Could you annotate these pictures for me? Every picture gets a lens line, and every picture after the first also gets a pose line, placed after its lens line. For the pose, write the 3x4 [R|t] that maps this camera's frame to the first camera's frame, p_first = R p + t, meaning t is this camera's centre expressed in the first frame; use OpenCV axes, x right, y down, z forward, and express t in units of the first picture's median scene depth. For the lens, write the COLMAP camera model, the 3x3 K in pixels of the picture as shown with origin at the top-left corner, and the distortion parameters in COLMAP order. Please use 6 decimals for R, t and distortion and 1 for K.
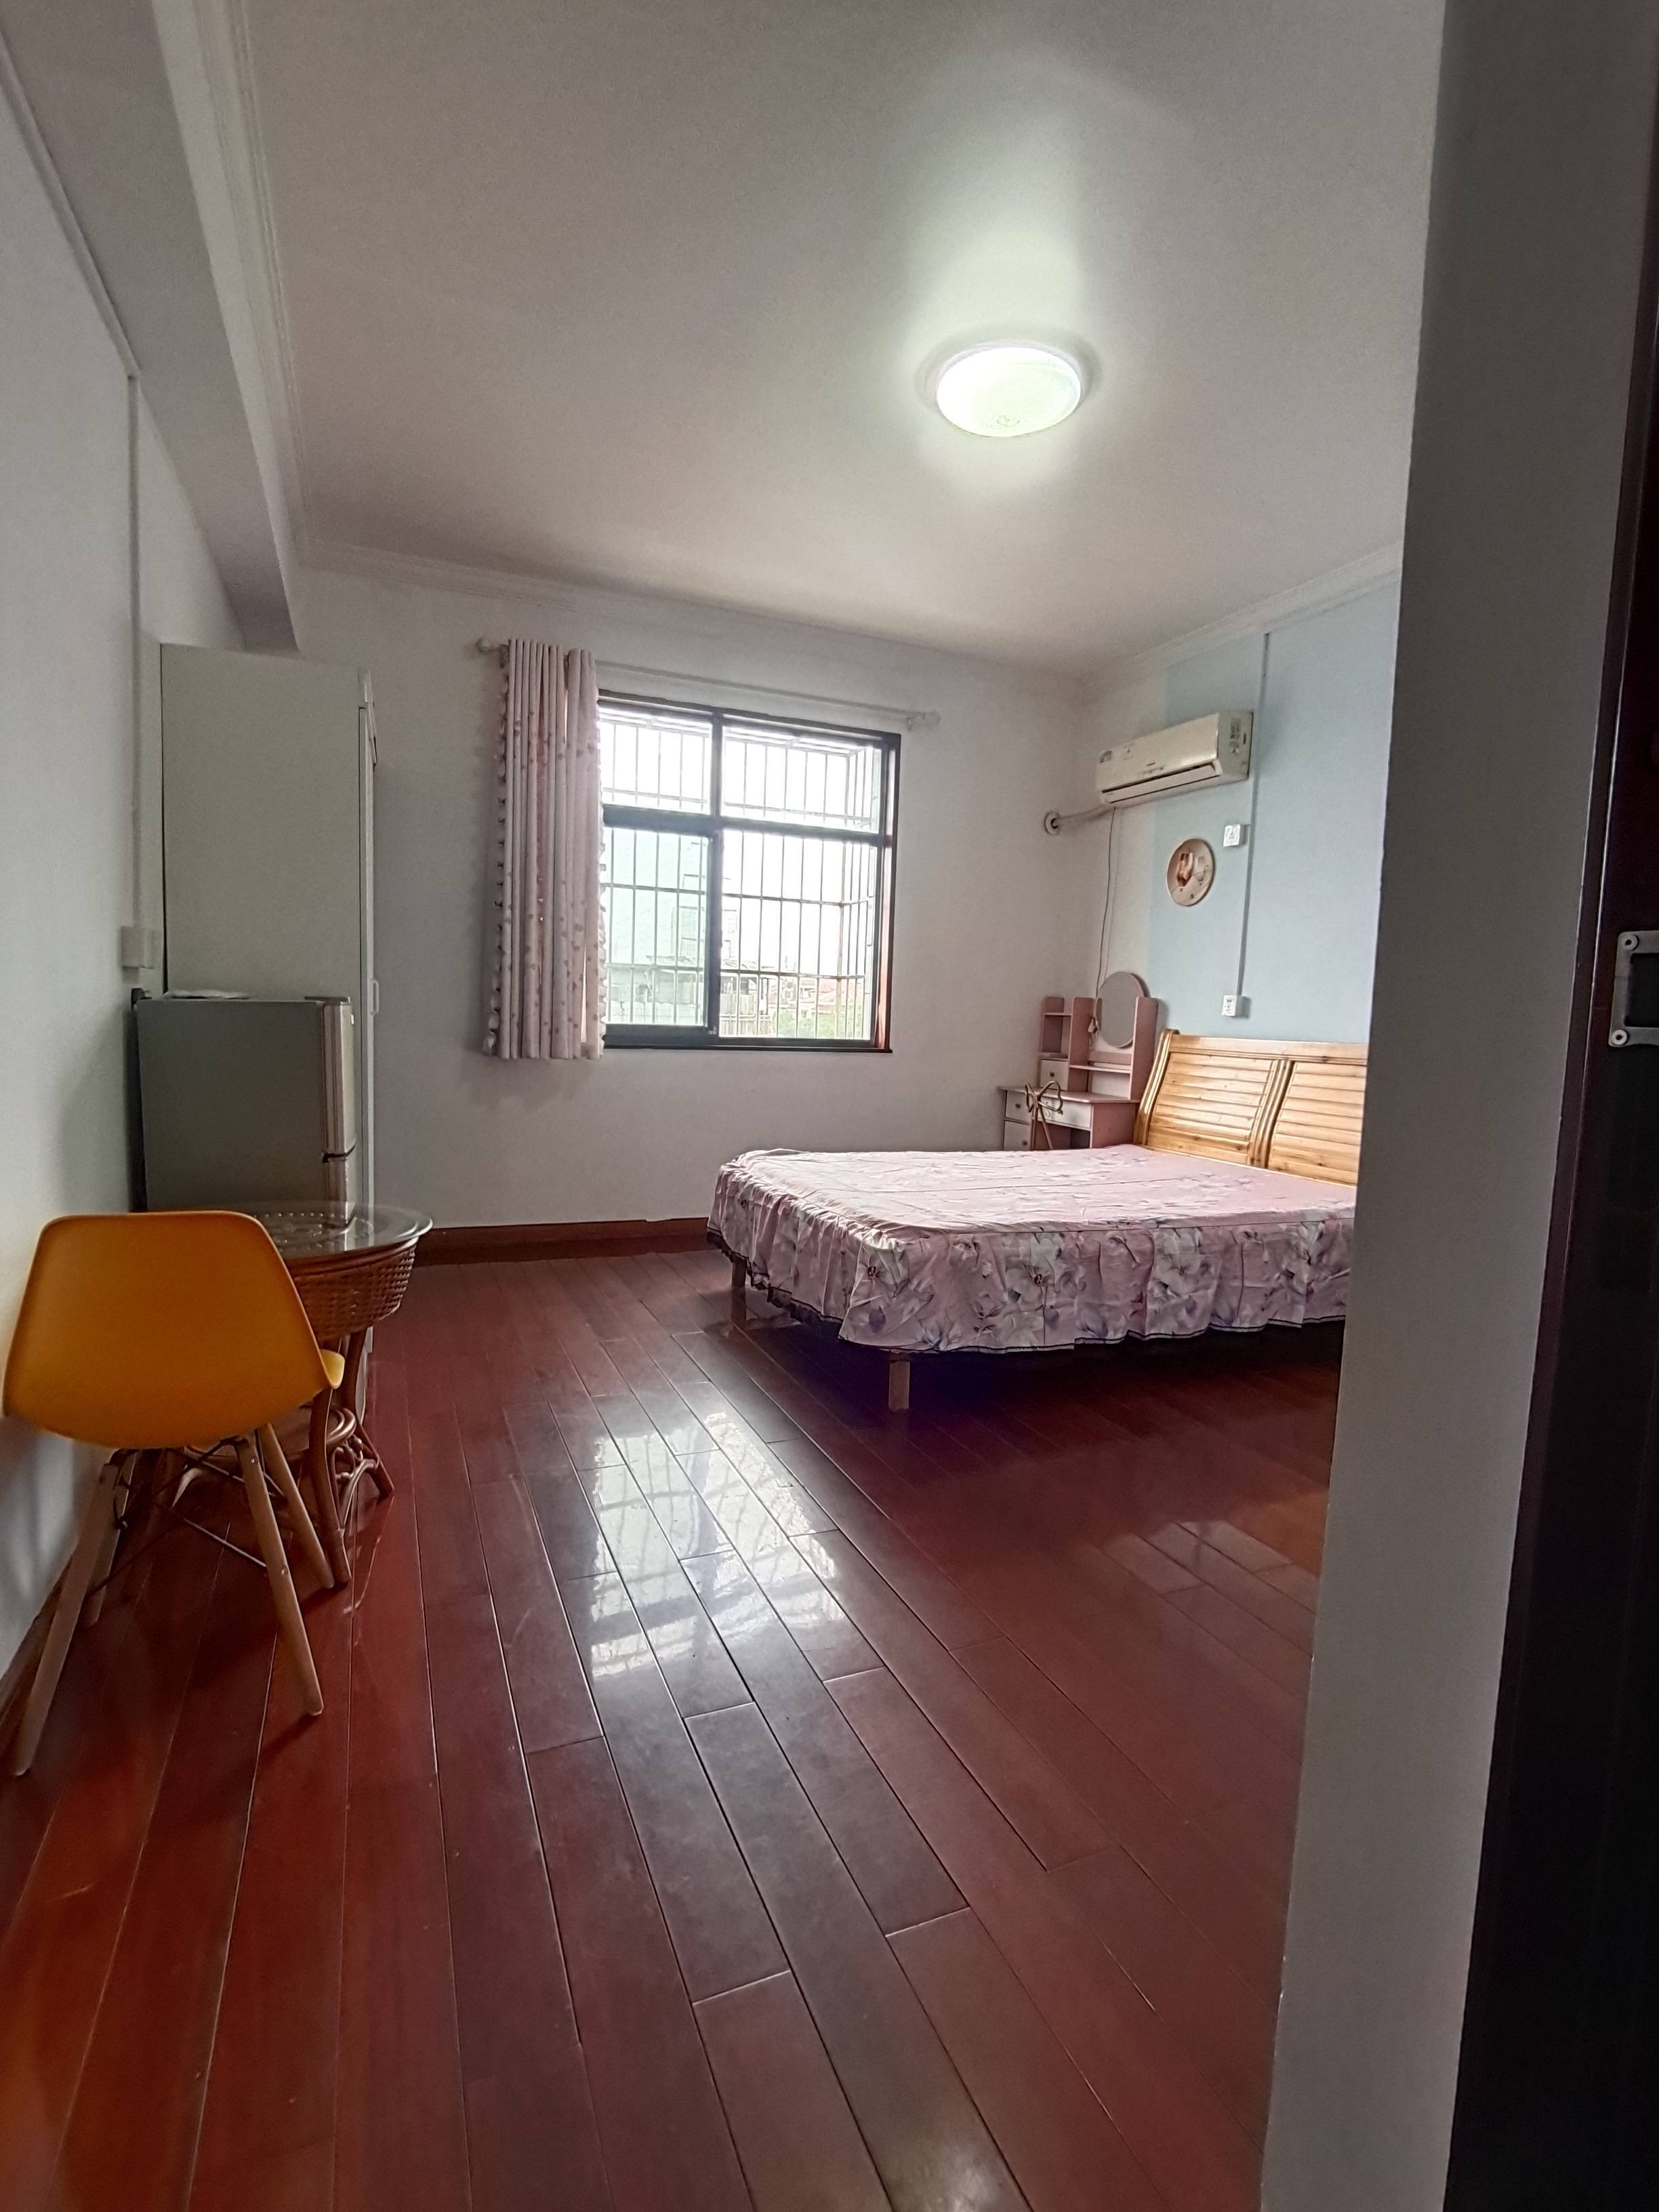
lens RADIAL K [[1067.7, 0, 840.6], [0, 1067.7, 1107.5], [0, 0, 1]] dist [-0.030824, 0.015811]
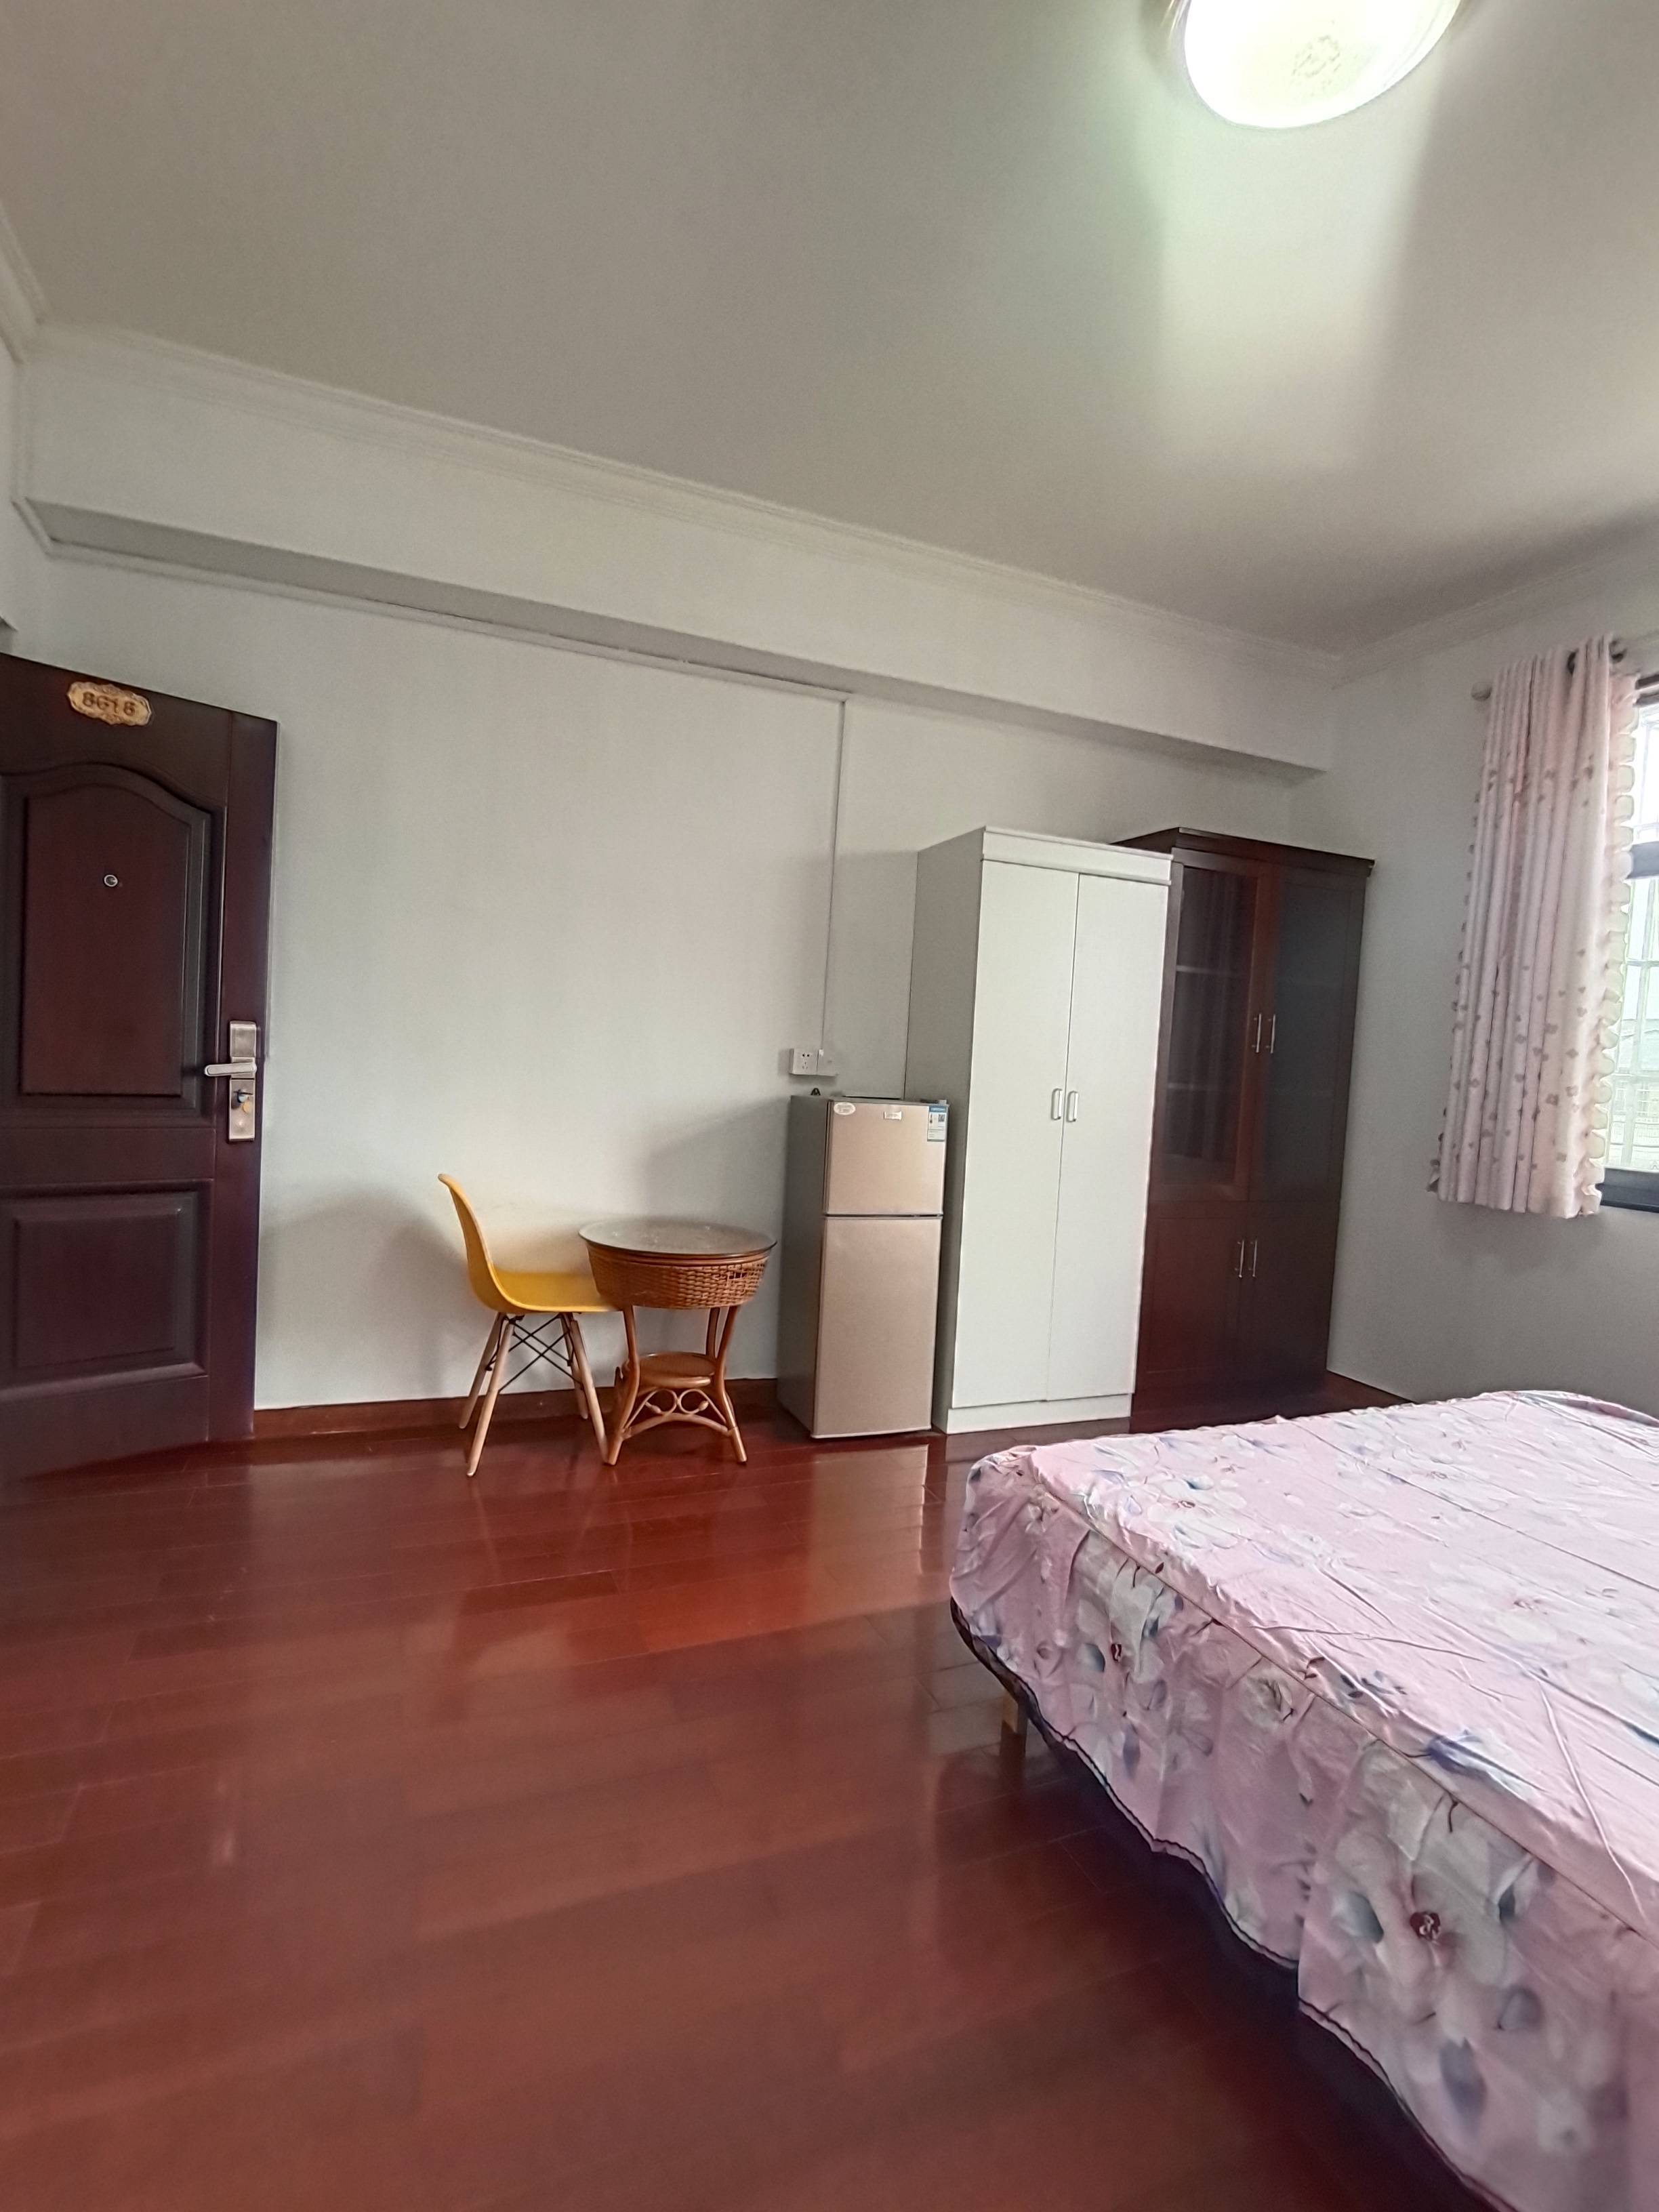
lens RADIAL K [[1067.7, 0, 840.6], [0, 1067.7, 1107.5], [0, 0, 1]] dist [-0.030824, 0.015811]
pose [[0.002531, 0.017997, -0.999835, 0.437191], [-0.141361, 0.989804, 0.017459, -0.058894], [0.989955, 0.141293, 0.005050, 0.512944]]
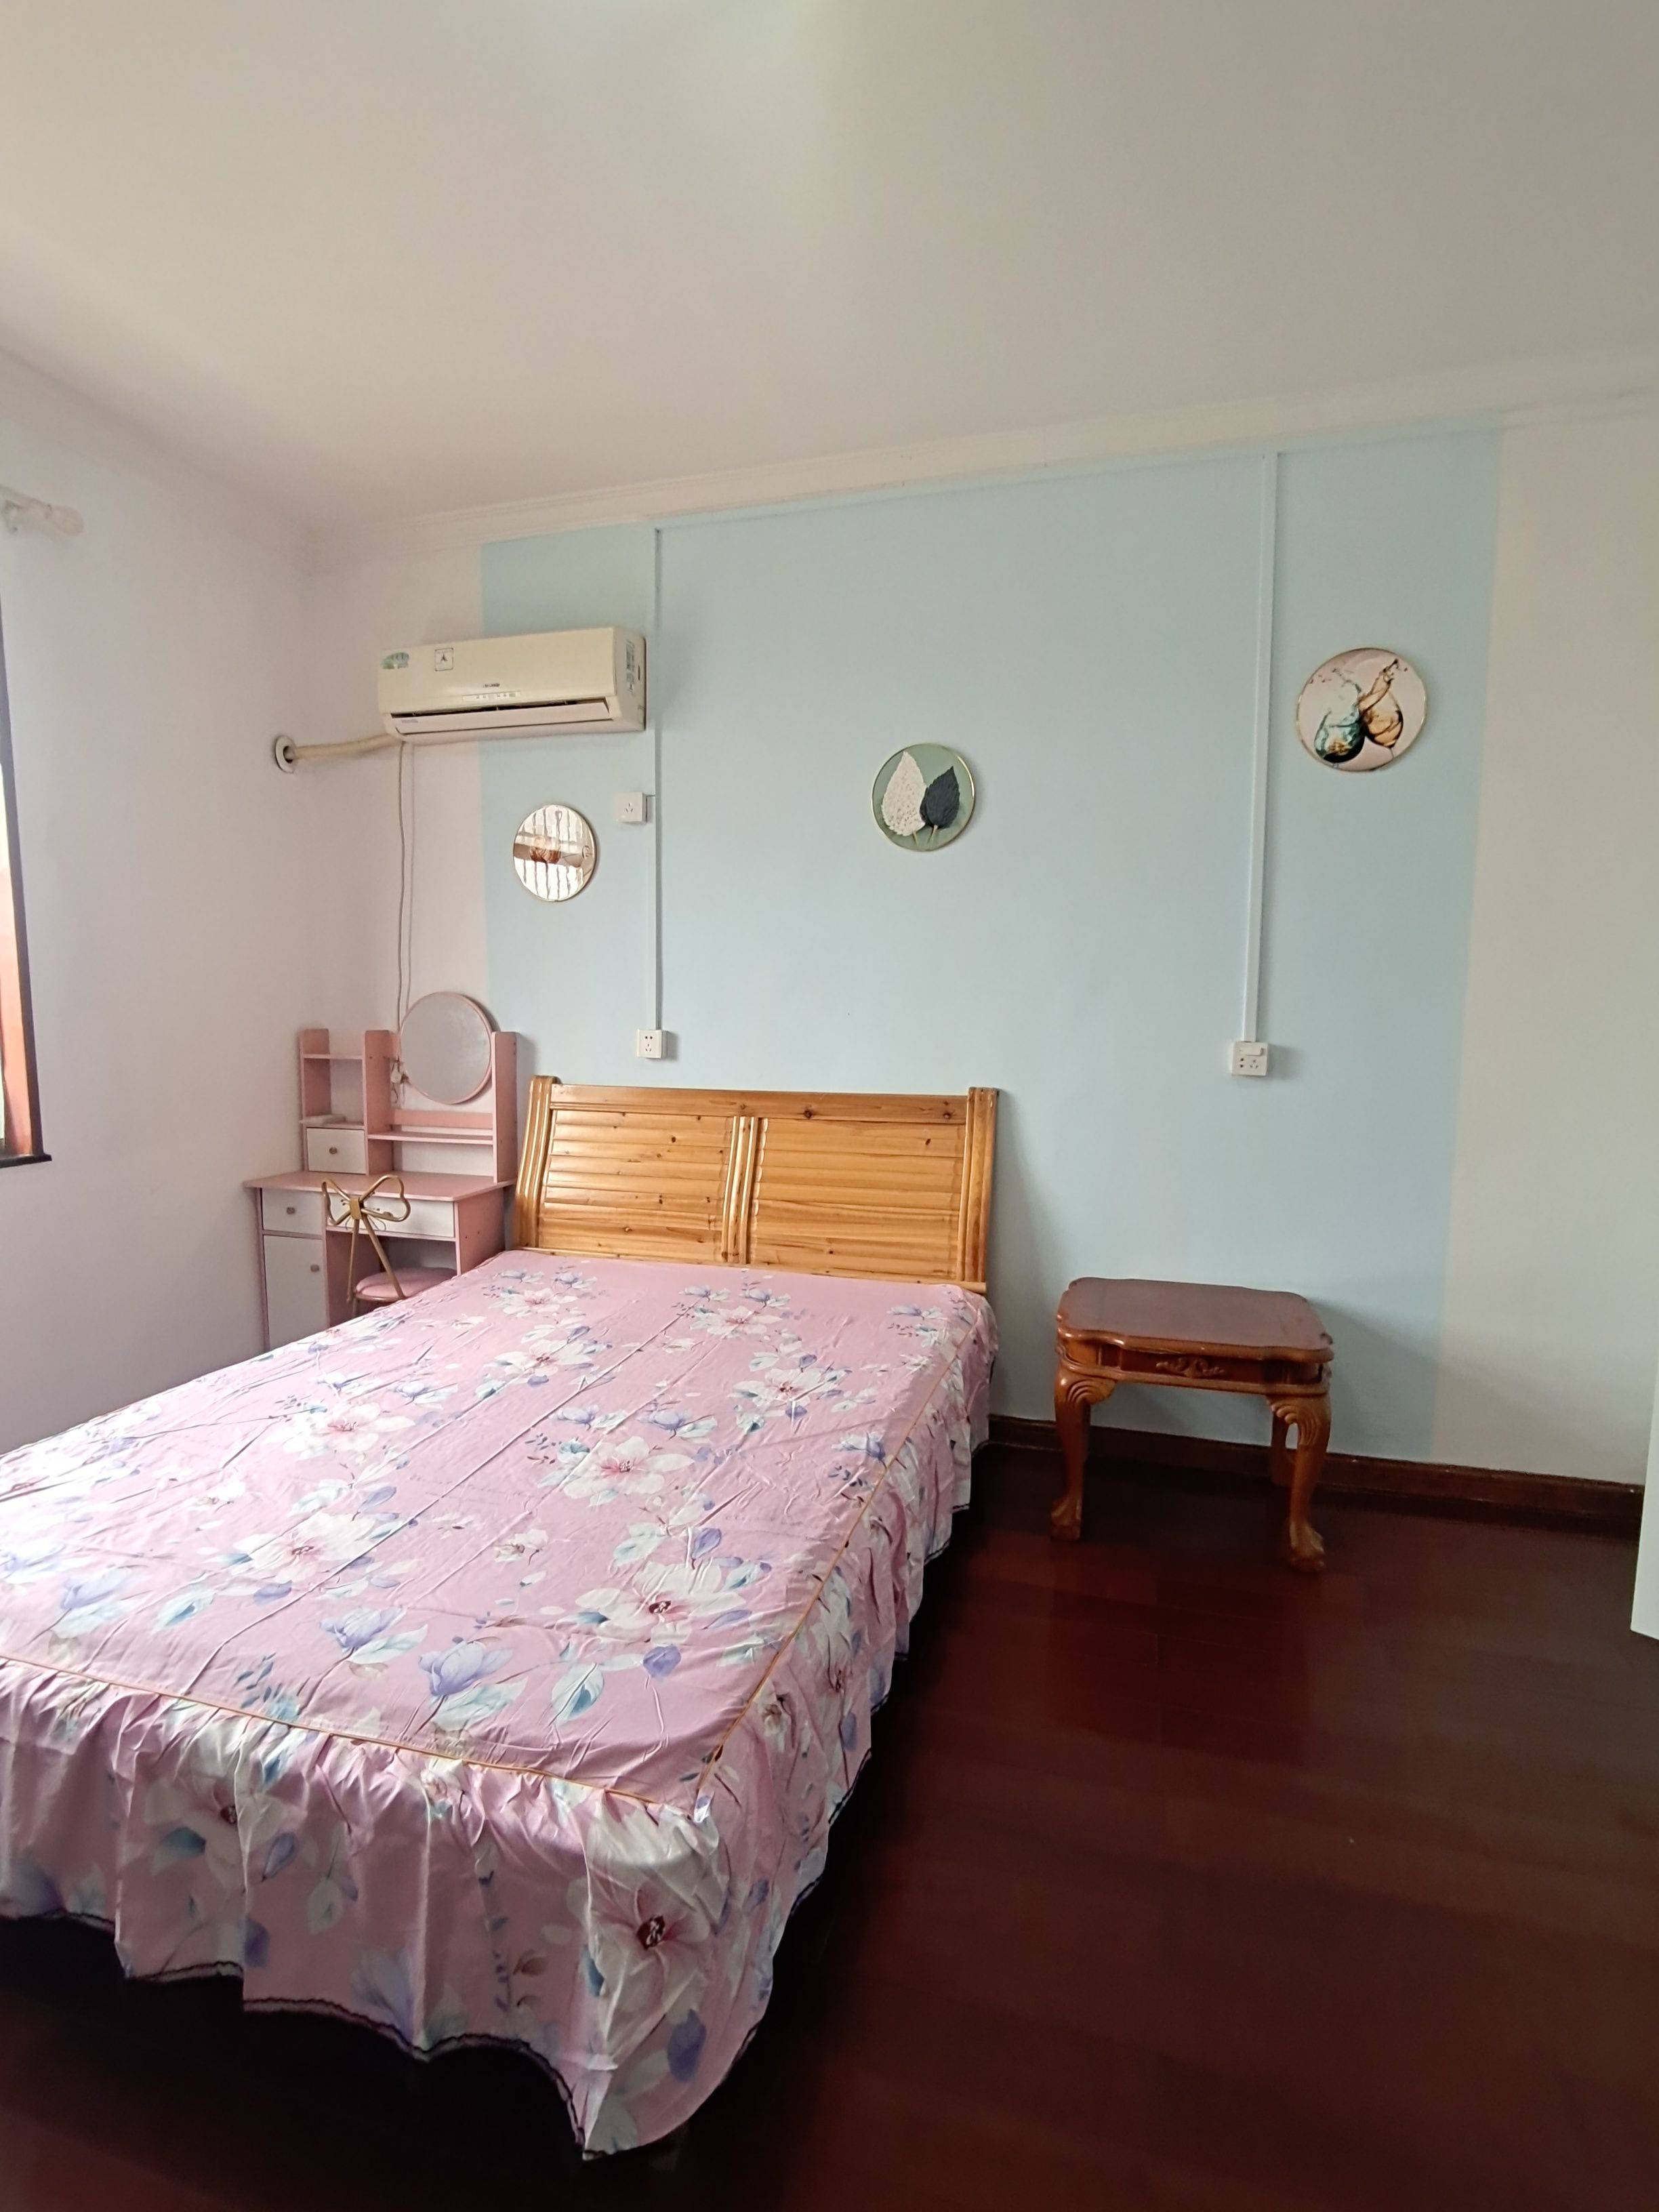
lens RADIAL K [[1067.7, 0, 840.6], [0, 1067.7, 1107.5], [0, 0, 1]] dist [-0.030824, 0.015811]
pose [[0.640208, -0.115418, 0.759482, -0.104803], [0.086464, 0.993193, 0.078049, -0.094816], [-0.763320, 0.015700, 0.645829, 0.414731]]
